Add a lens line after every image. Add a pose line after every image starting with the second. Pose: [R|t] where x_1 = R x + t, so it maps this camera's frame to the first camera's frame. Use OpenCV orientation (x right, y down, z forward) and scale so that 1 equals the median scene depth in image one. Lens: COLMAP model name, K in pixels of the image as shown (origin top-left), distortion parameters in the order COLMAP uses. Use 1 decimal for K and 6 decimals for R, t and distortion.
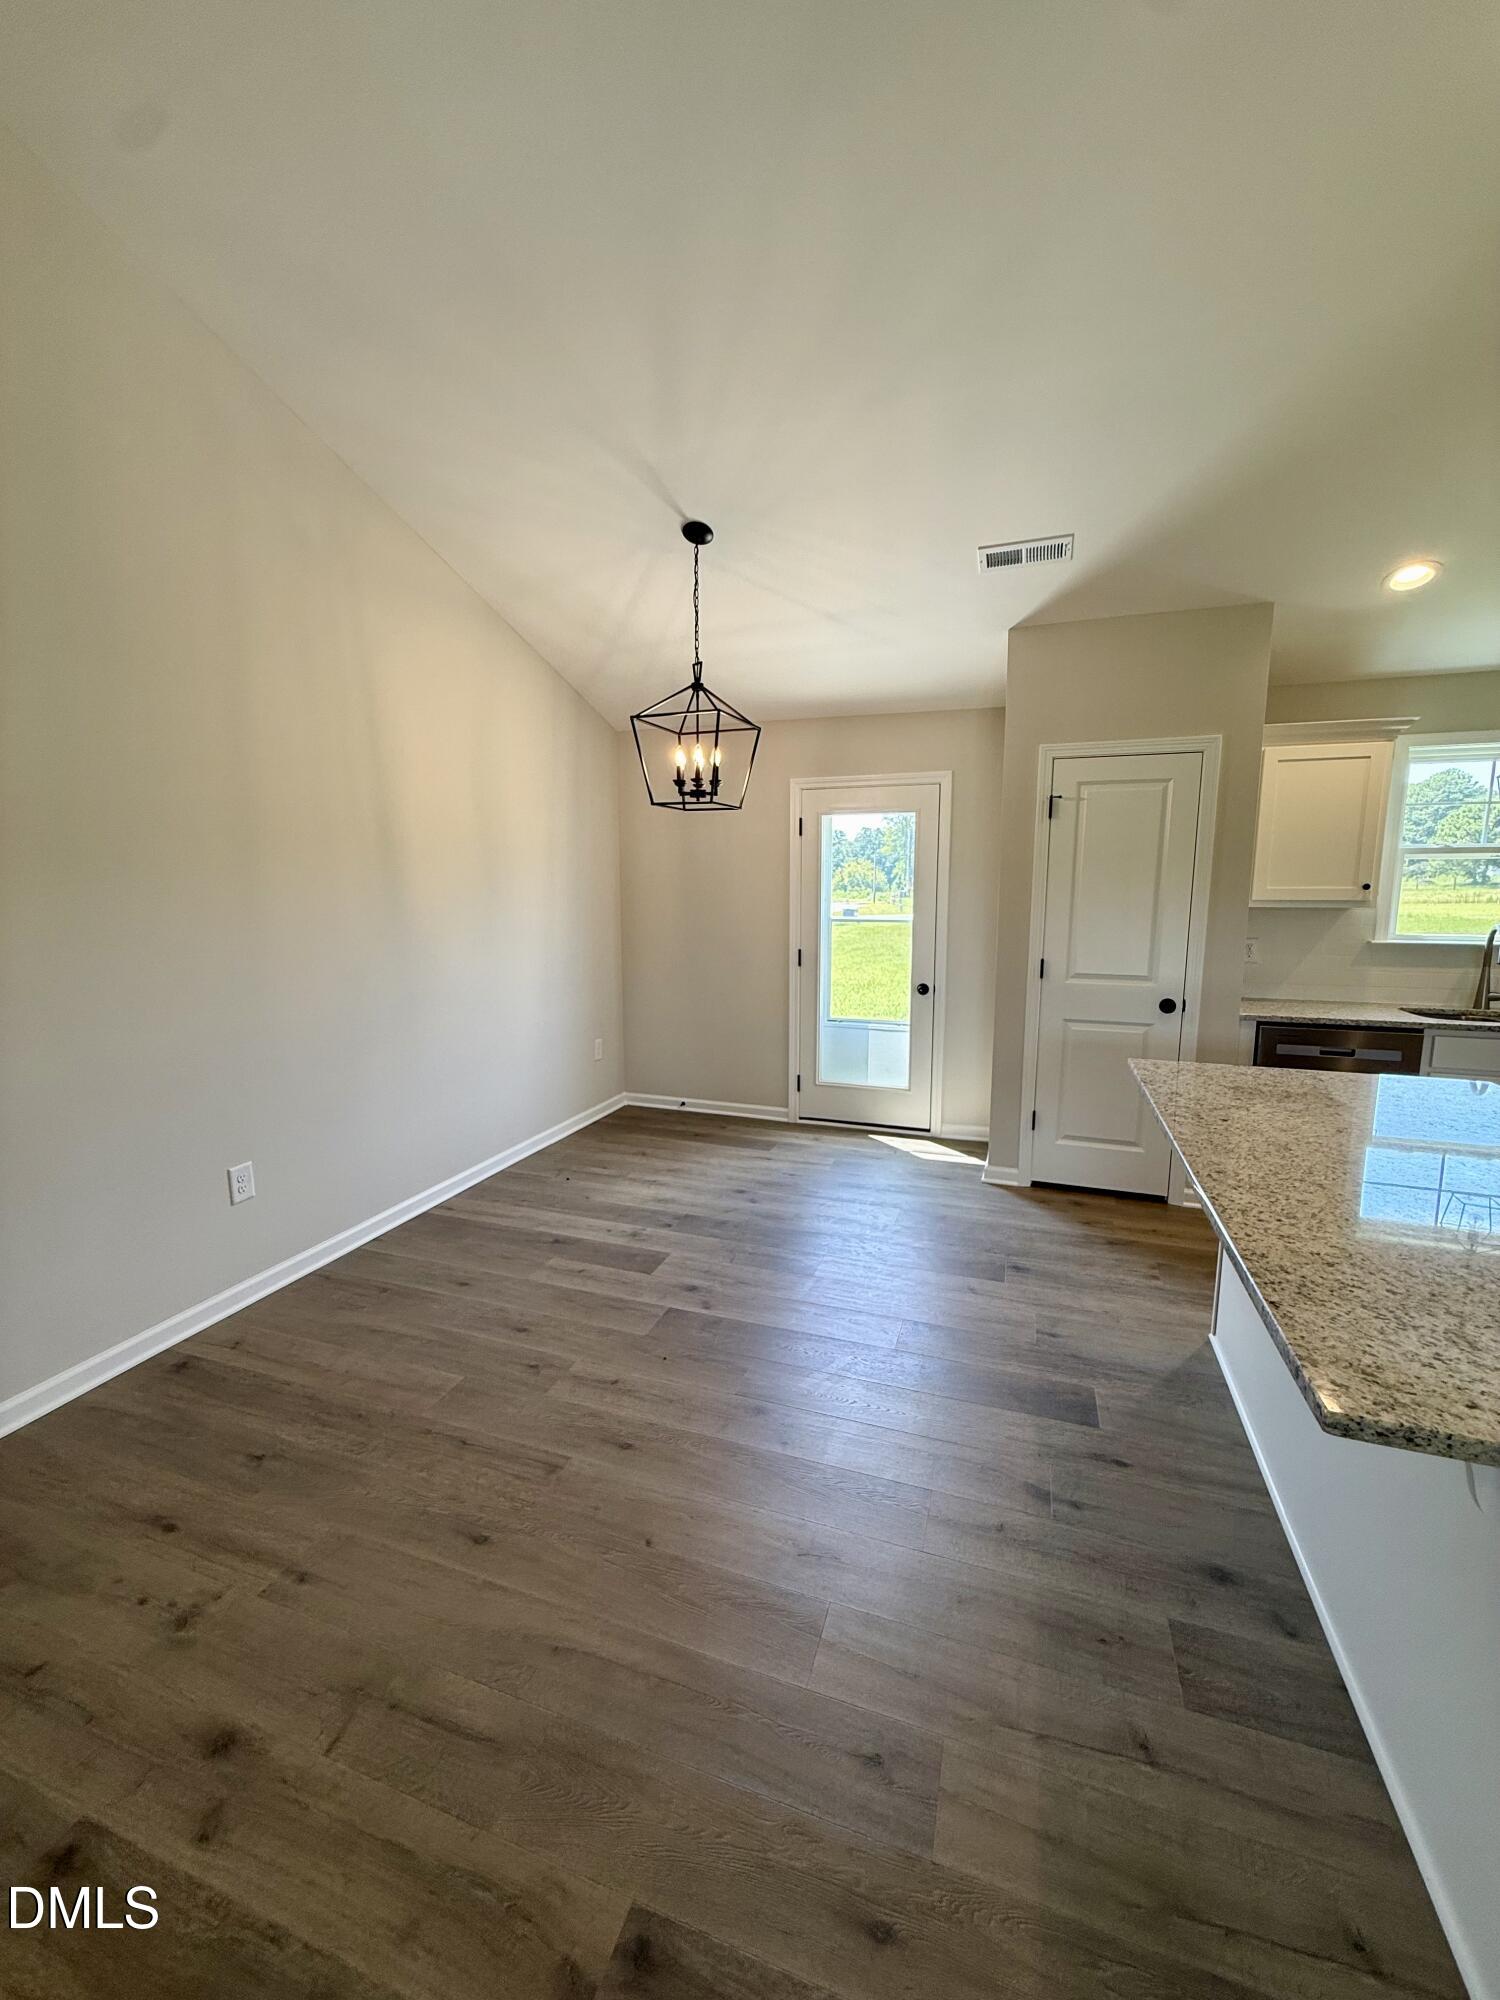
lens RADIAL K [[796.8, 0, 752.6], [0, 796.8, 997.9], [0, 0, 1]] dist [0.001180, -0.000390]
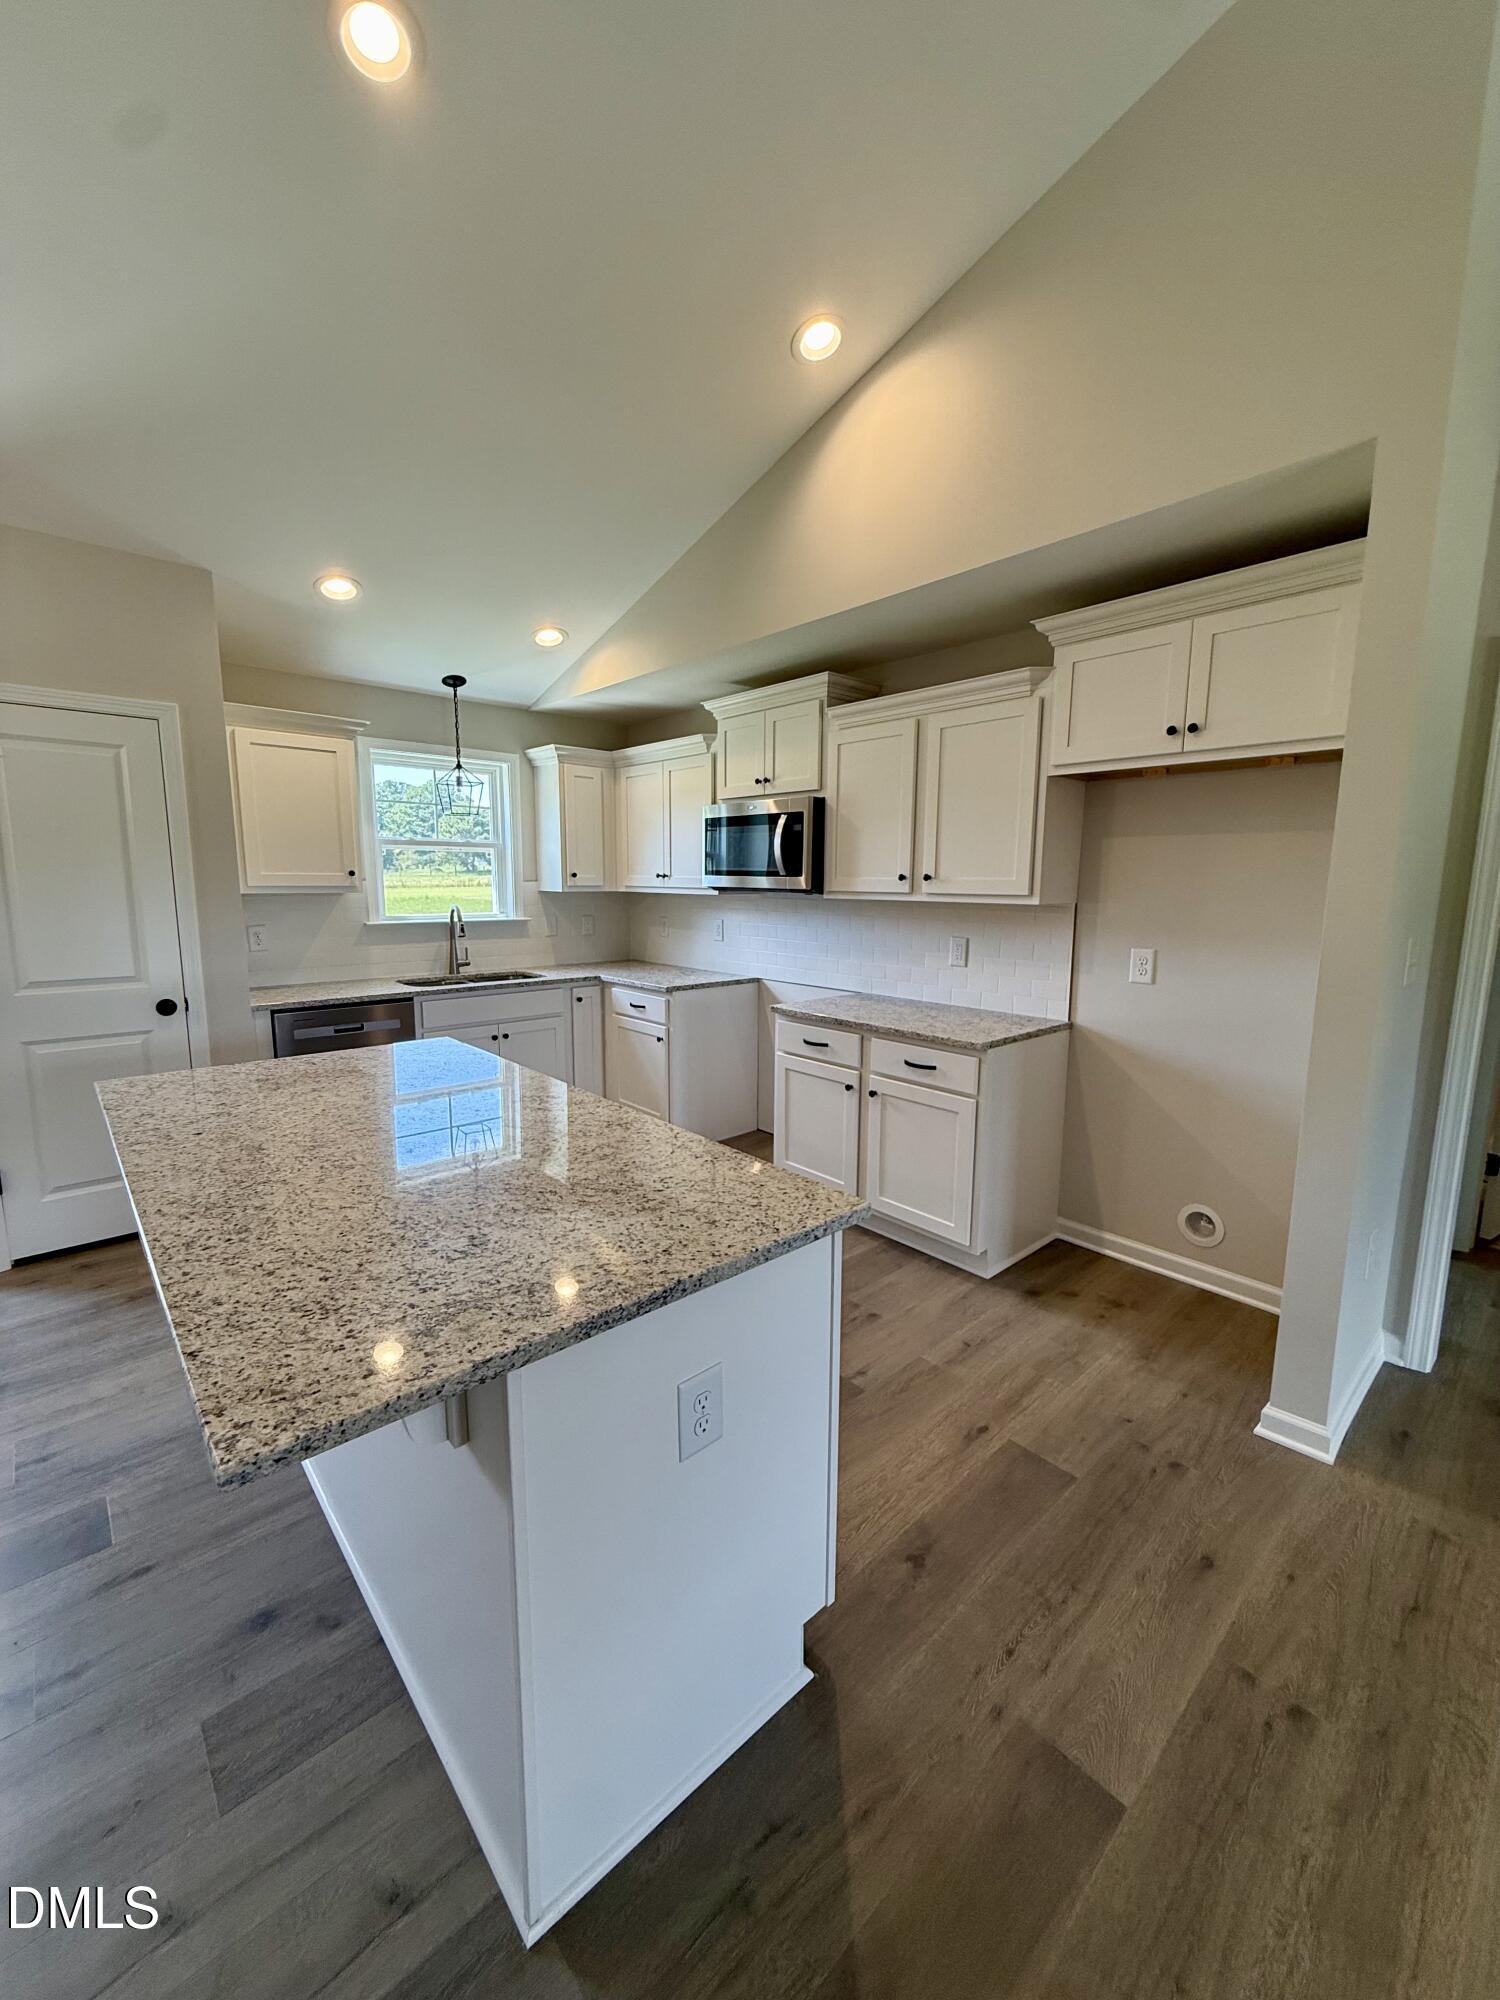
lens RADIAL K [[796.8, 0, 753.5], [0, 796.8, 994.1], [0, 0, 1]] dist [0.001180, -0.000390]
pose [[0.479648, -0.124542, 0.868577, 0.070408], [0.112951, 0.990404, 0.079636, -0.001548], [-0.870161, 0.059909, 0.489113, 0.005507]]
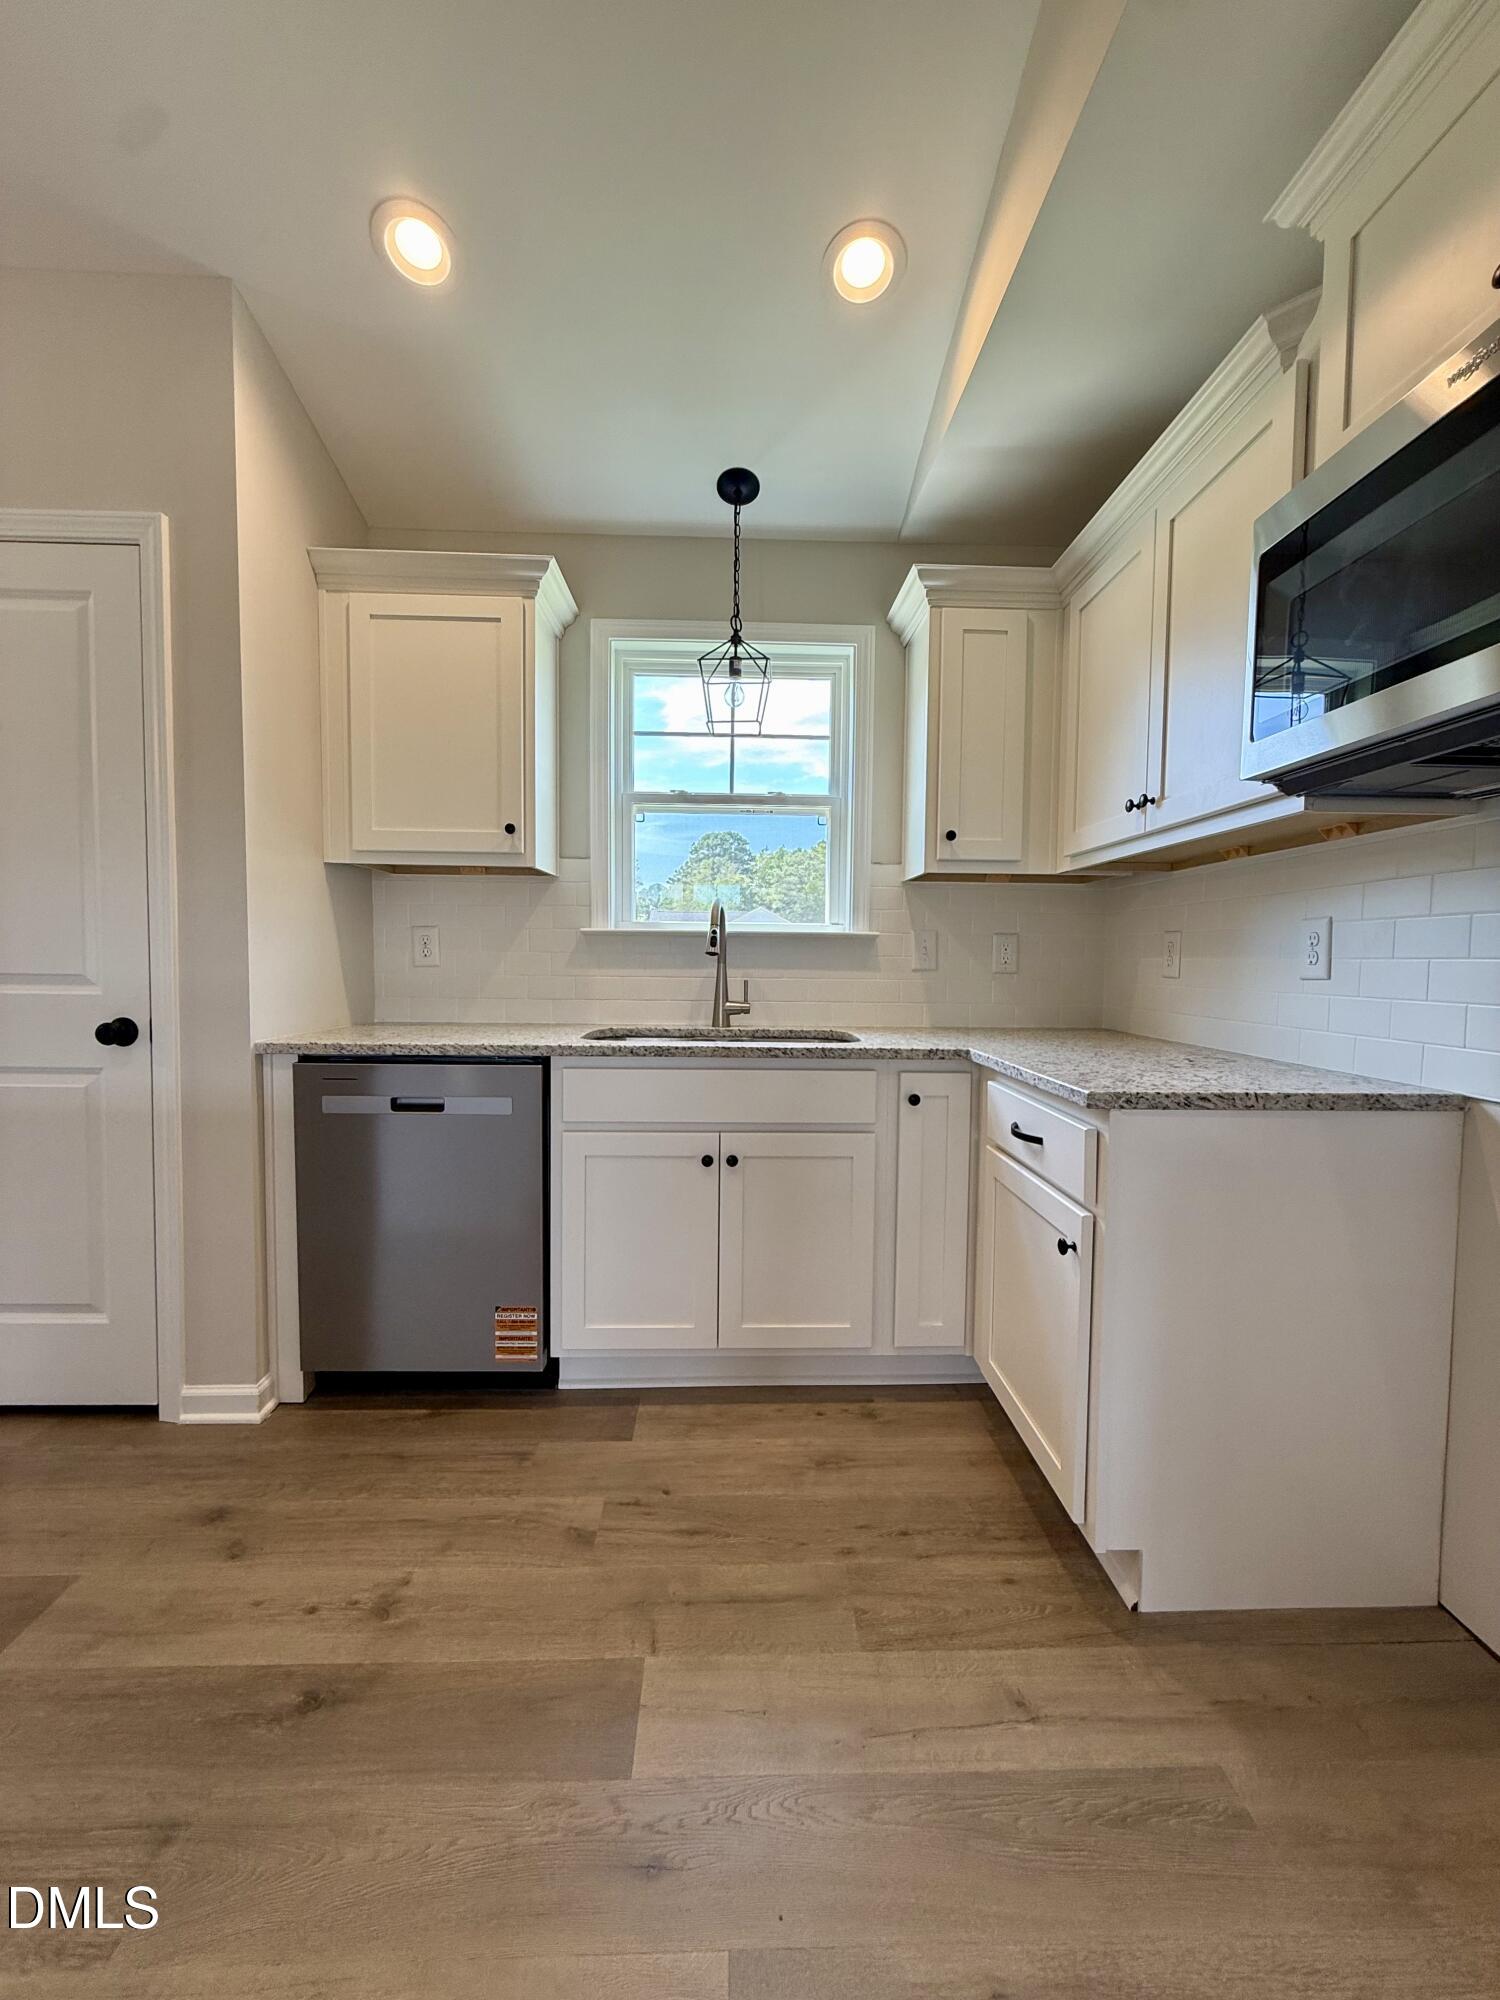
lens RADIAL K [[796.8, 0, 755.1], [0, 796.8, 995.2], [0, 0, 1]] dist [0.001180, -0.000390]
pose [[0.934008, -0.007011, 0.357183, 0.720911], [0.038336, 0.996001, -0.080698, 0.043123], [-0.355189, 0.089065, 0.930542, 0.376257]]
